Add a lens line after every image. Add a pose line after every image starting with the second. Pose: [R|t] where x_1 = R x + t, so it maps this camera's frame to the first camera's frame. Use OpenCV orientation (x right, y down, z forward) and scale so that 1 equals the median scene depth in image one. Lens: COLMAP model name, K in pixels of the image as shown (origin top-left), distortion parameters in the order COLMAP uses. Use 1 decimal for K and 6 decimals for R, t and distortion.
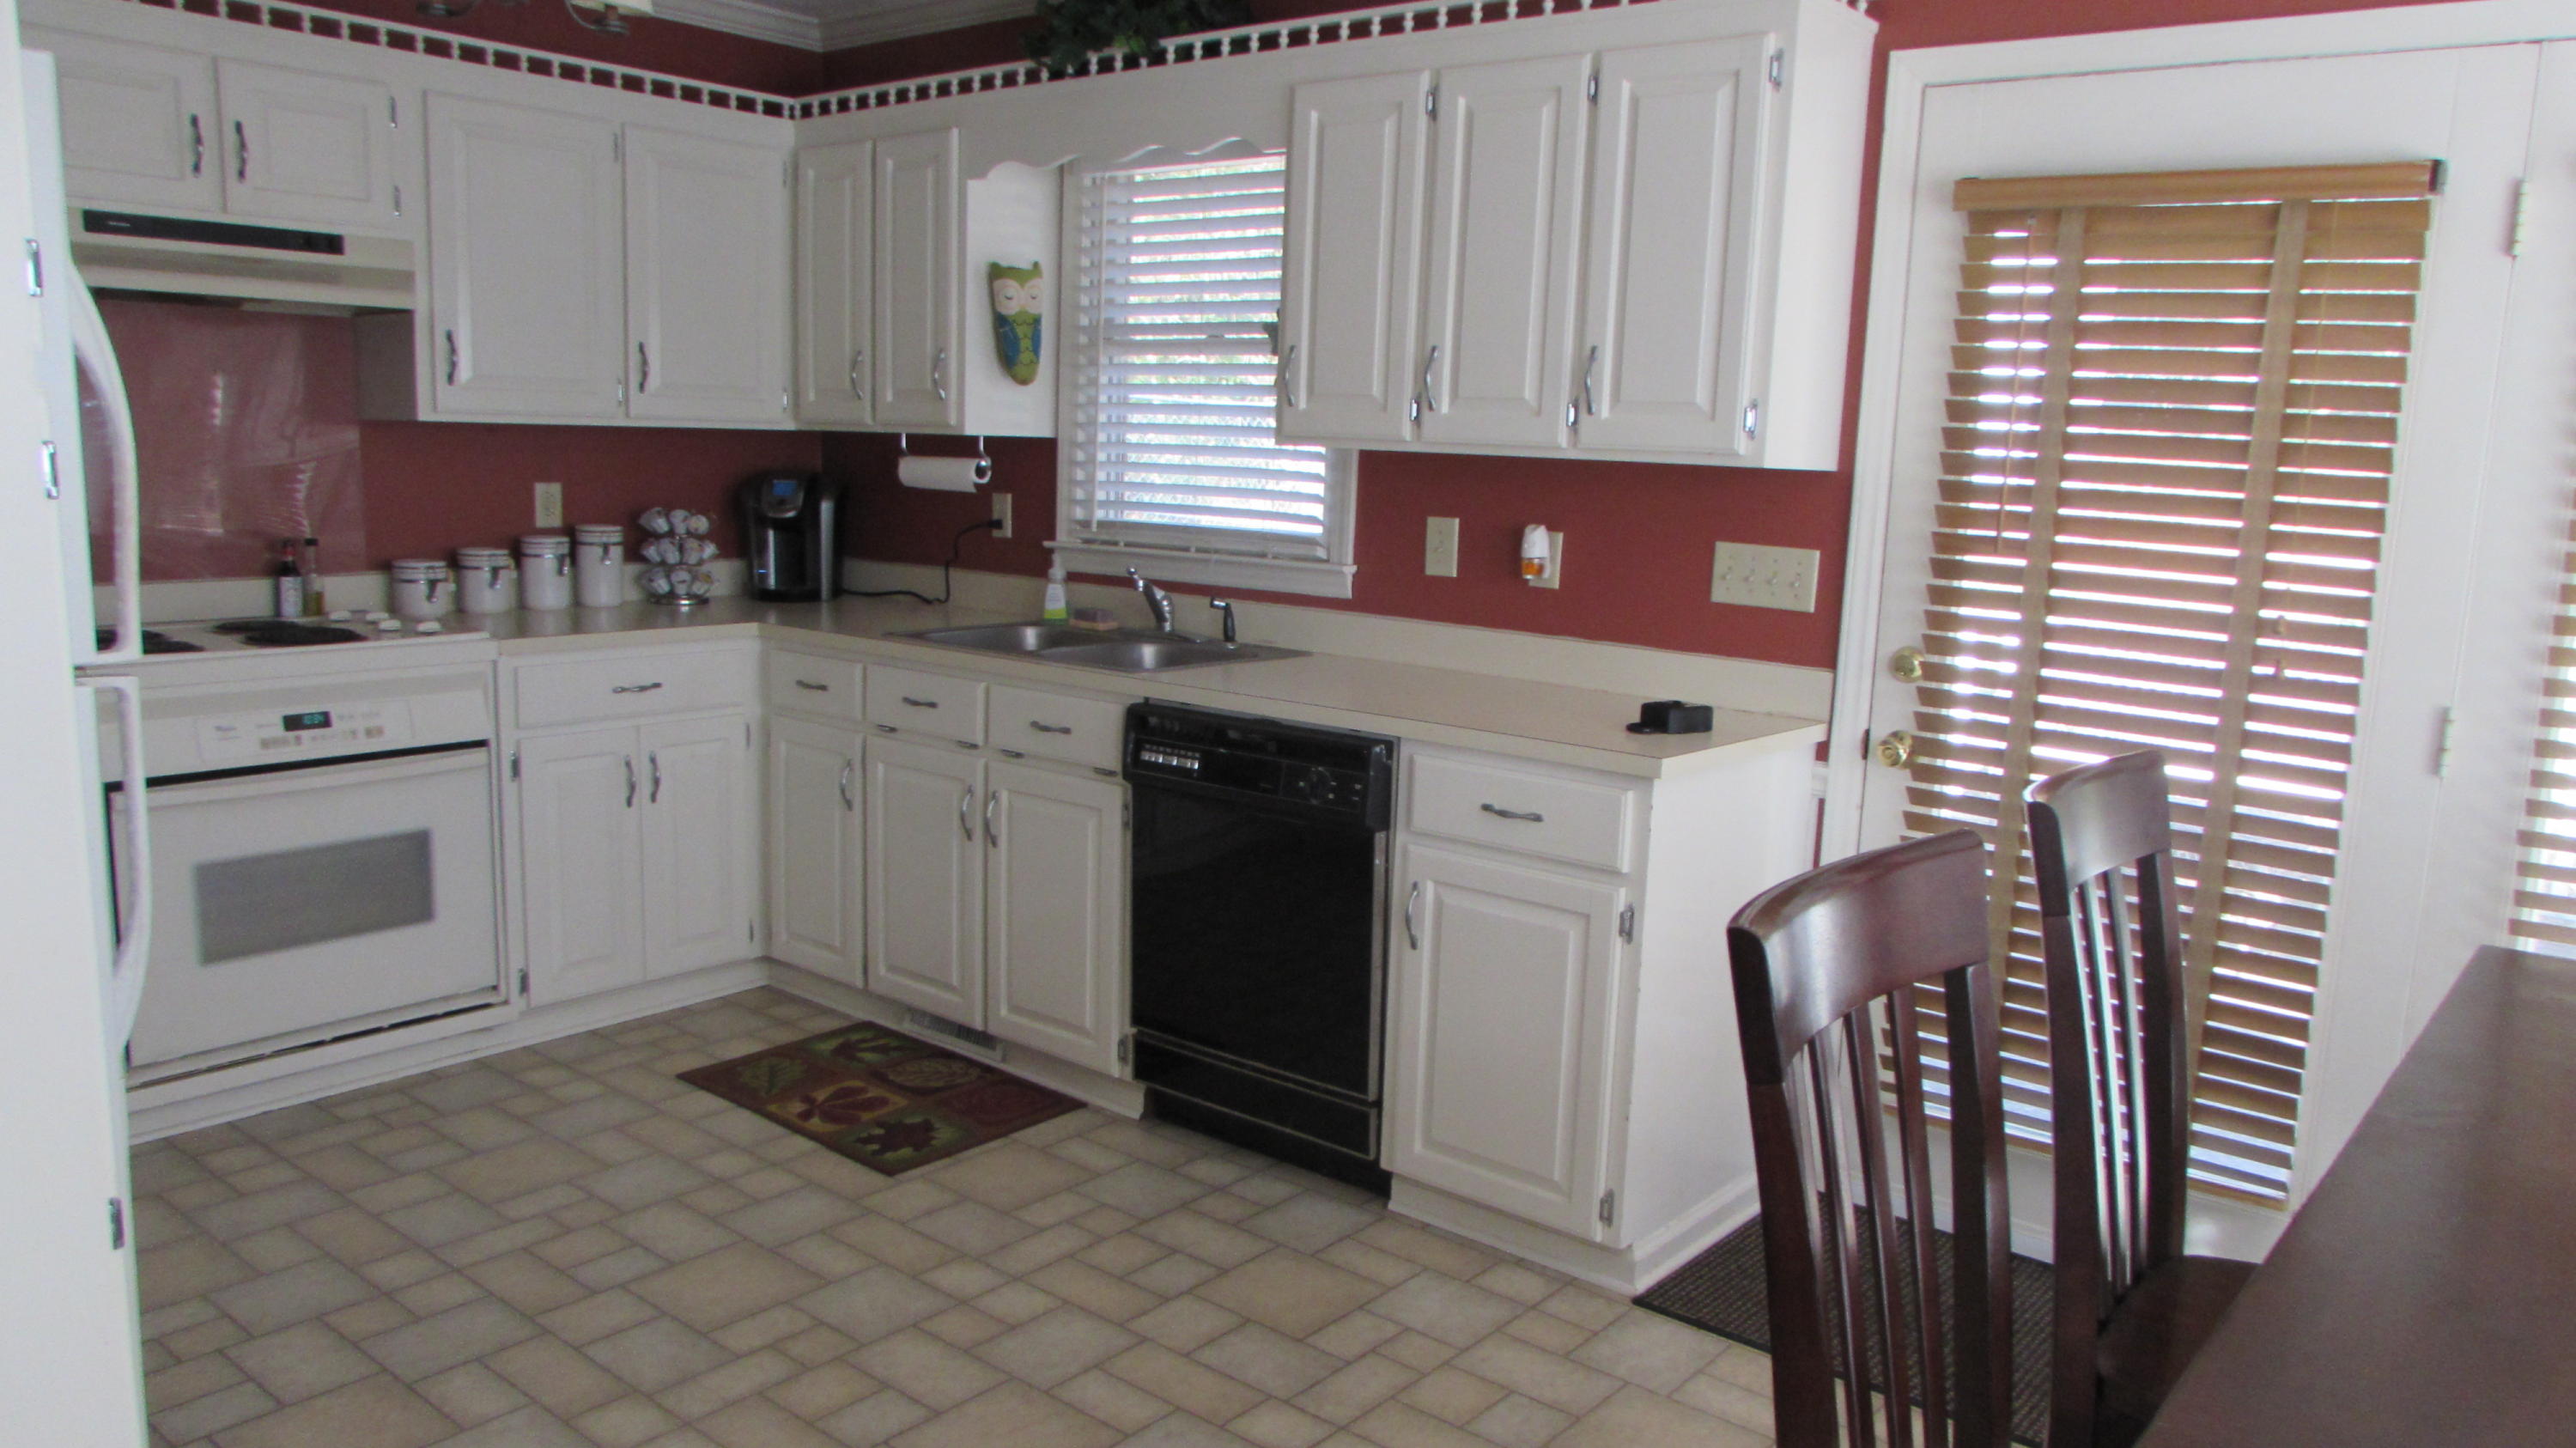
lens RADIAL K [[1856.5, 0, 1281.1], [0, 1856.5, 736.8], [0, 0, 1]] dist [-0.014442, -0.002360]
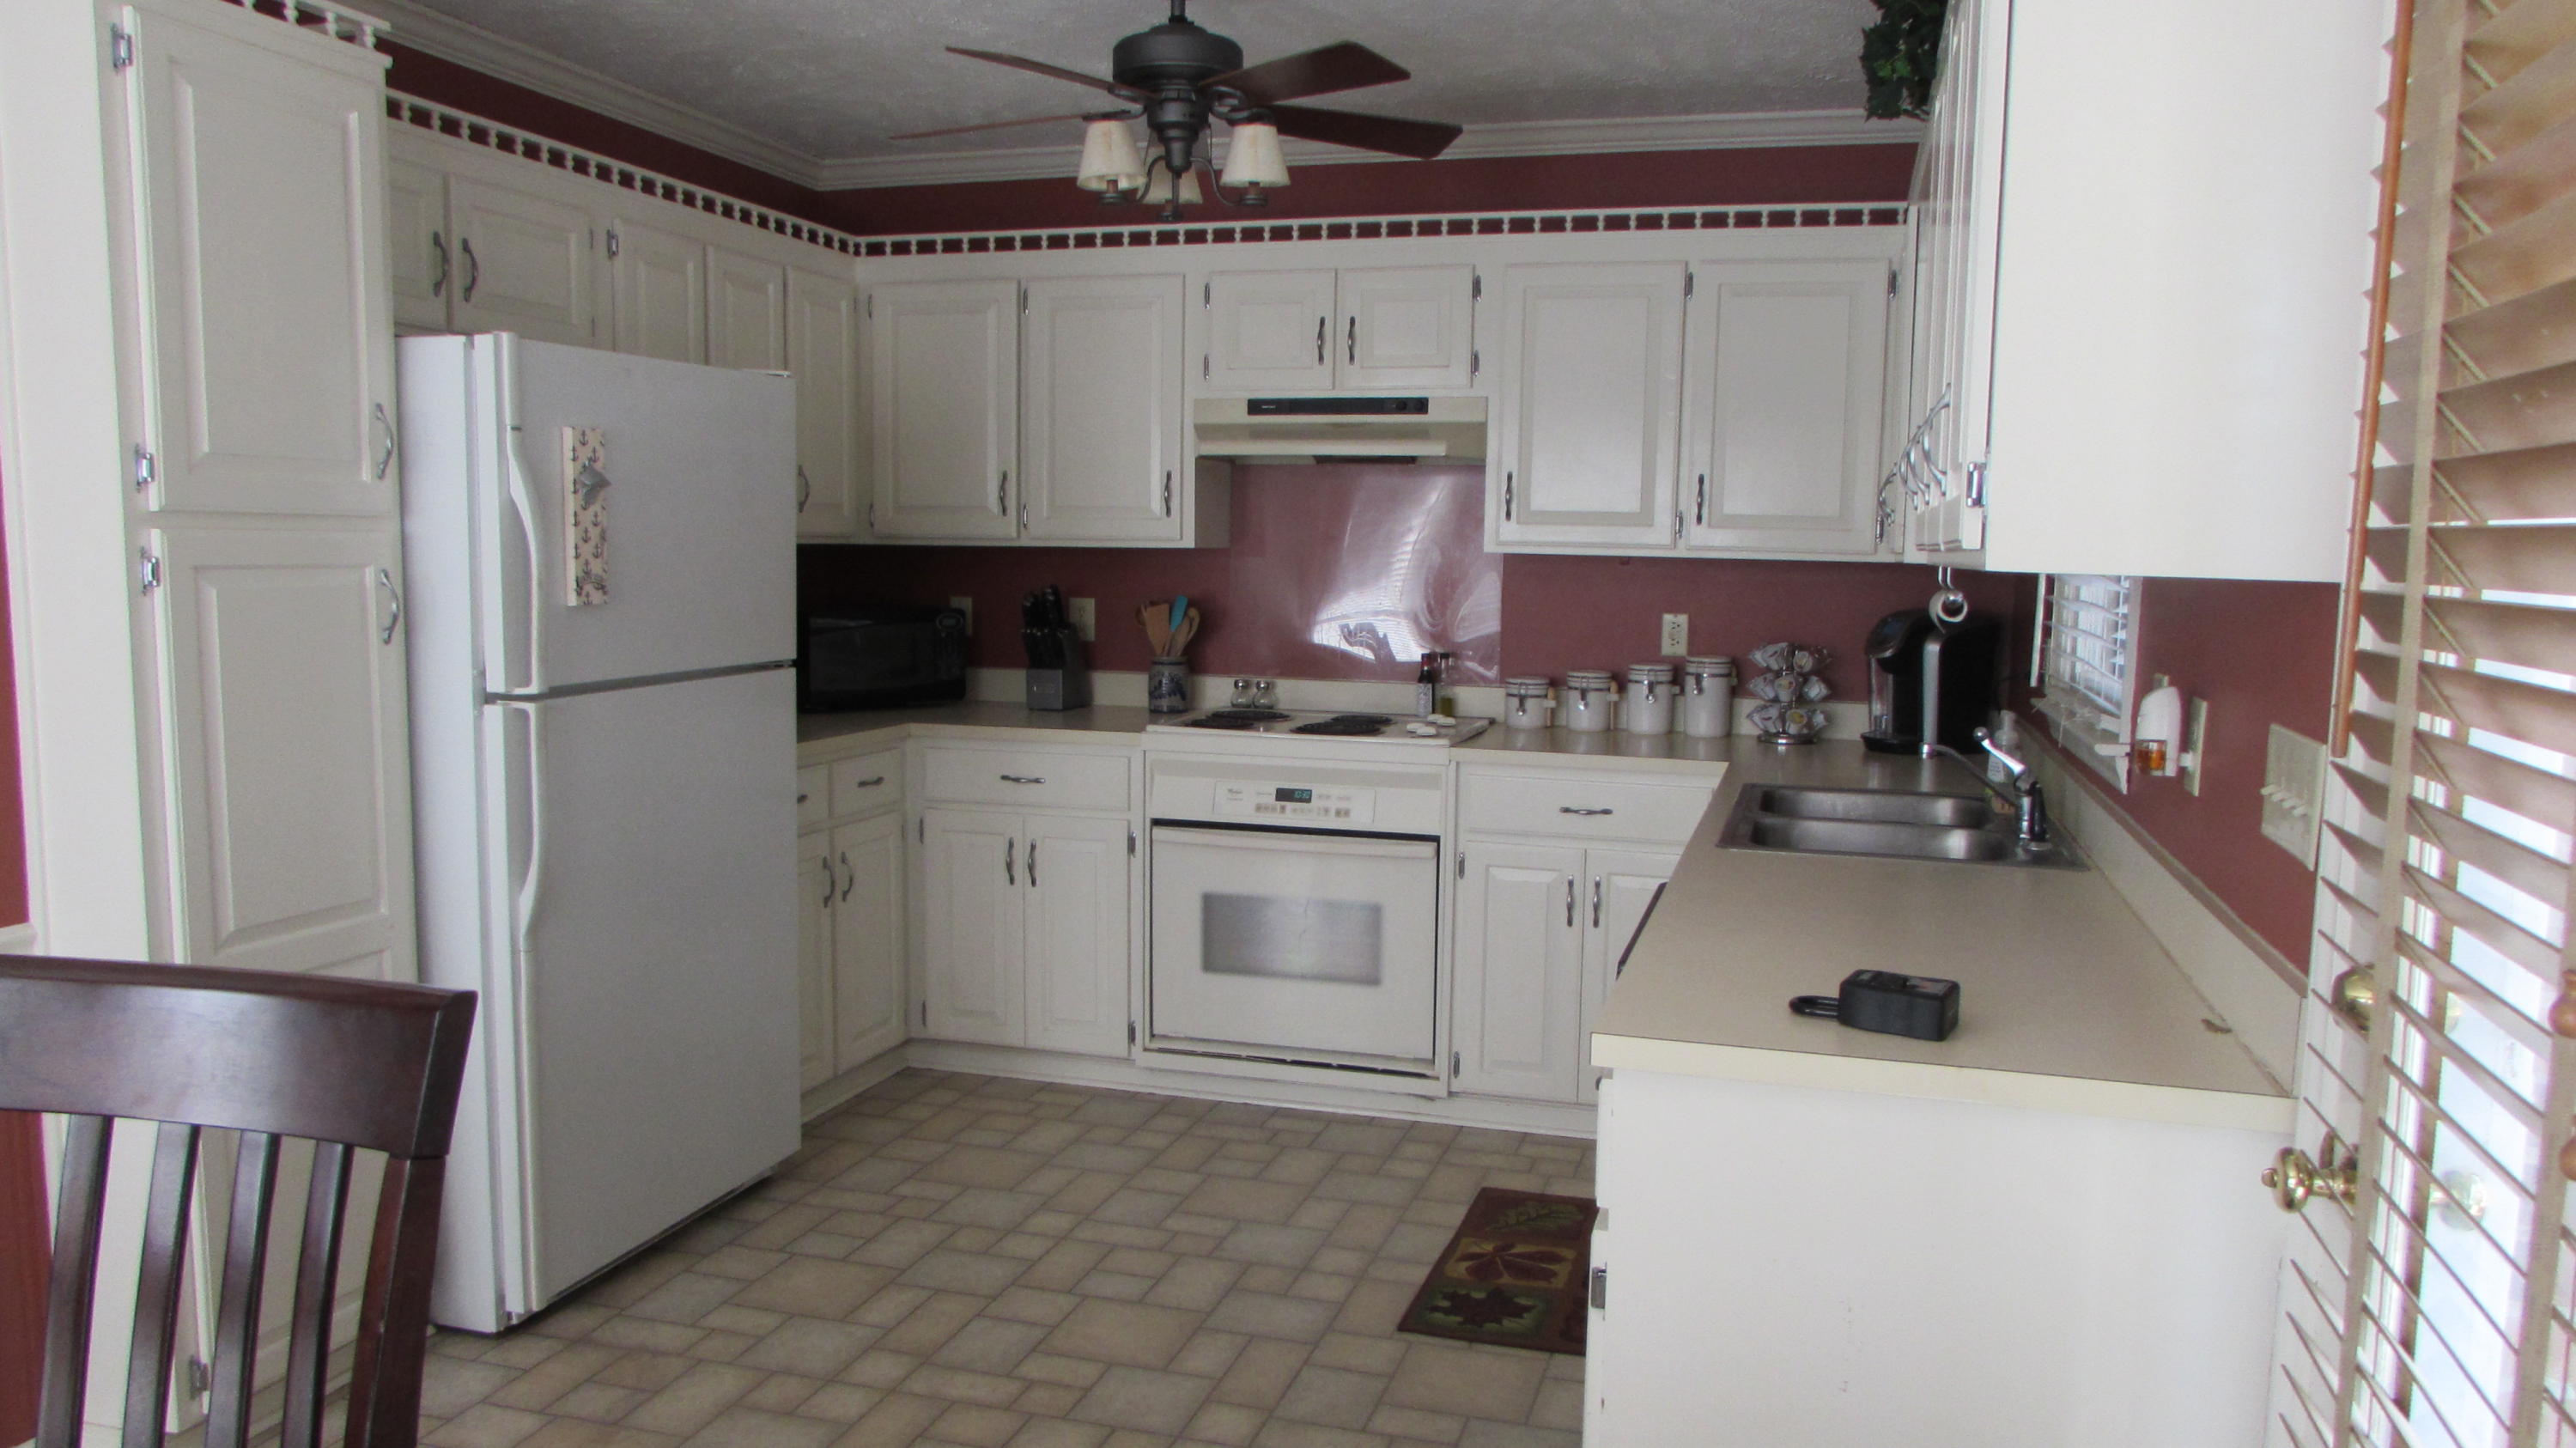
lens RADIAL K [[1859.4, 0, 1336.0], [0, 1859.4, 708.3], [0, 0, 1]] dist [-0.044043, 0.069528]
pose [[0.394243, 0.067580, -0.916518, 0.608981], [-0.153147, 0.988179, 0.006987, -0.078590], [0.906156, 0.137608, 0.399932, 0.529287]]
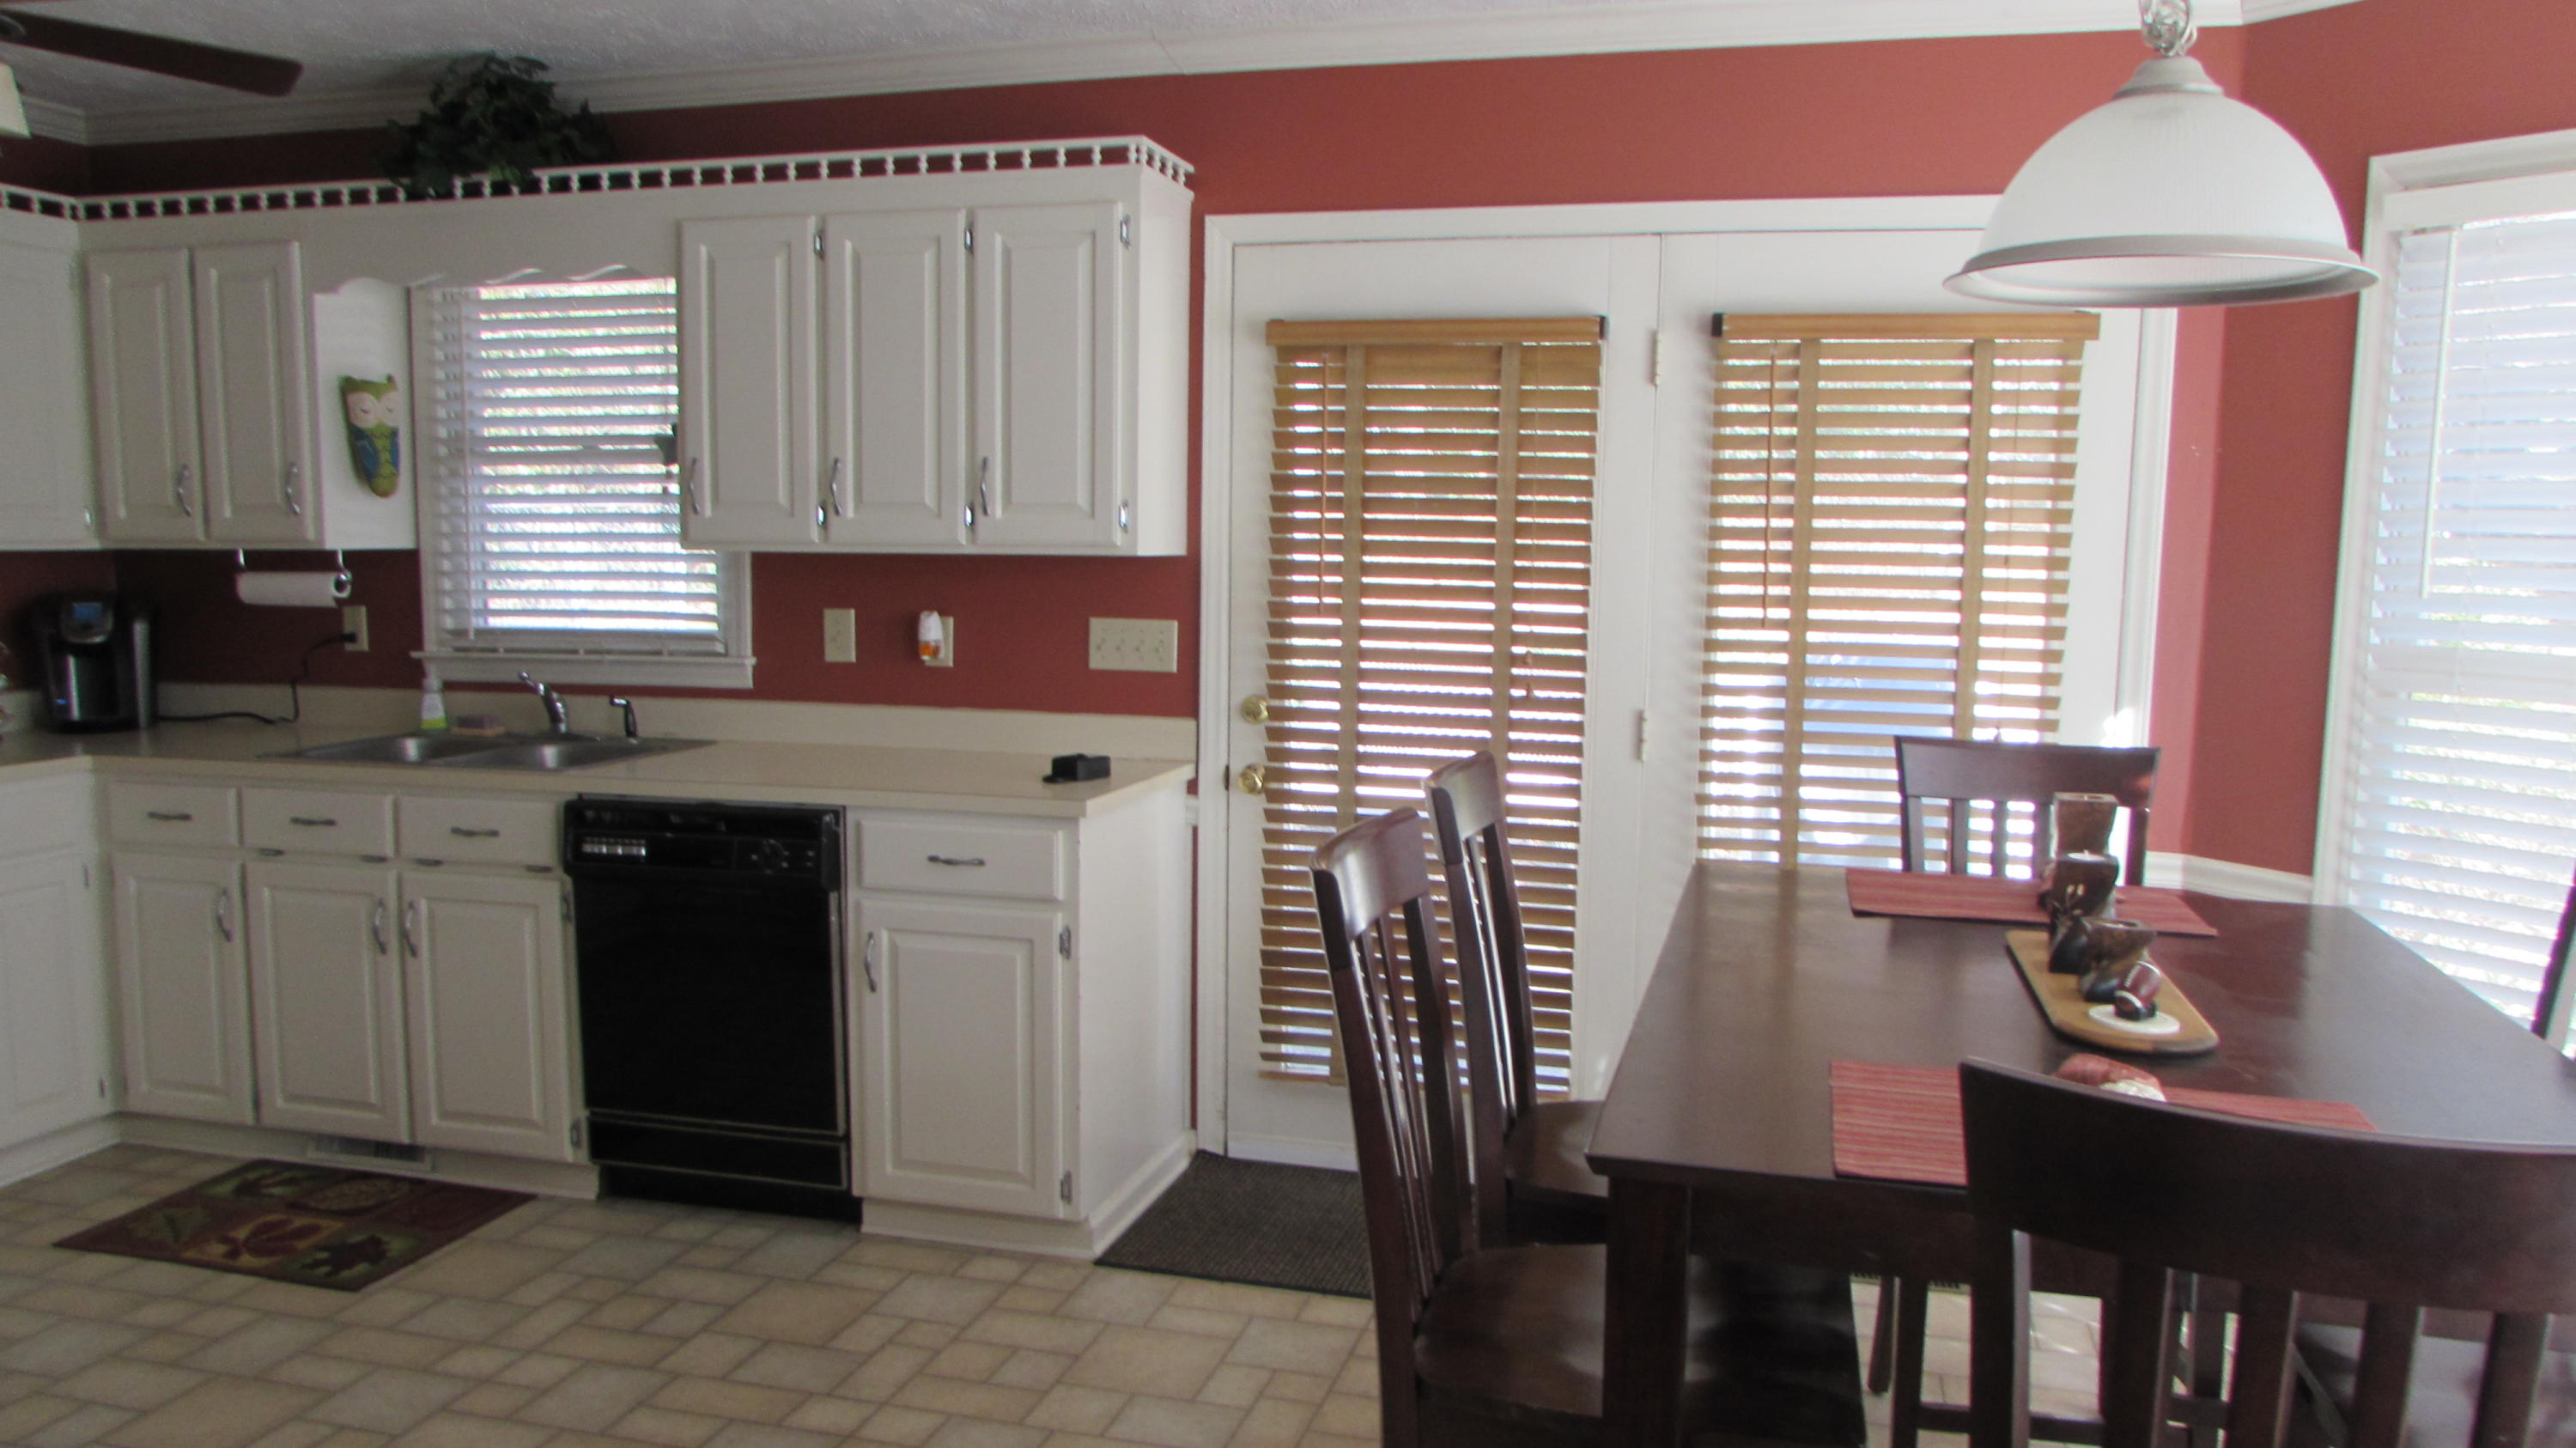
lens RADIAL K [[1880.1, 0, 1270.9], [0, 1880.1, 778.0], [0, 0, 1]] dist [0.004893, 0.036556]
pose [[0.919885, -0.085086, 0.382846, -0.118984], [0.092793, 0.995684, -0.001671, 0.008276], [-0.381052, 0.037063, 0.923811, -0.136849]]
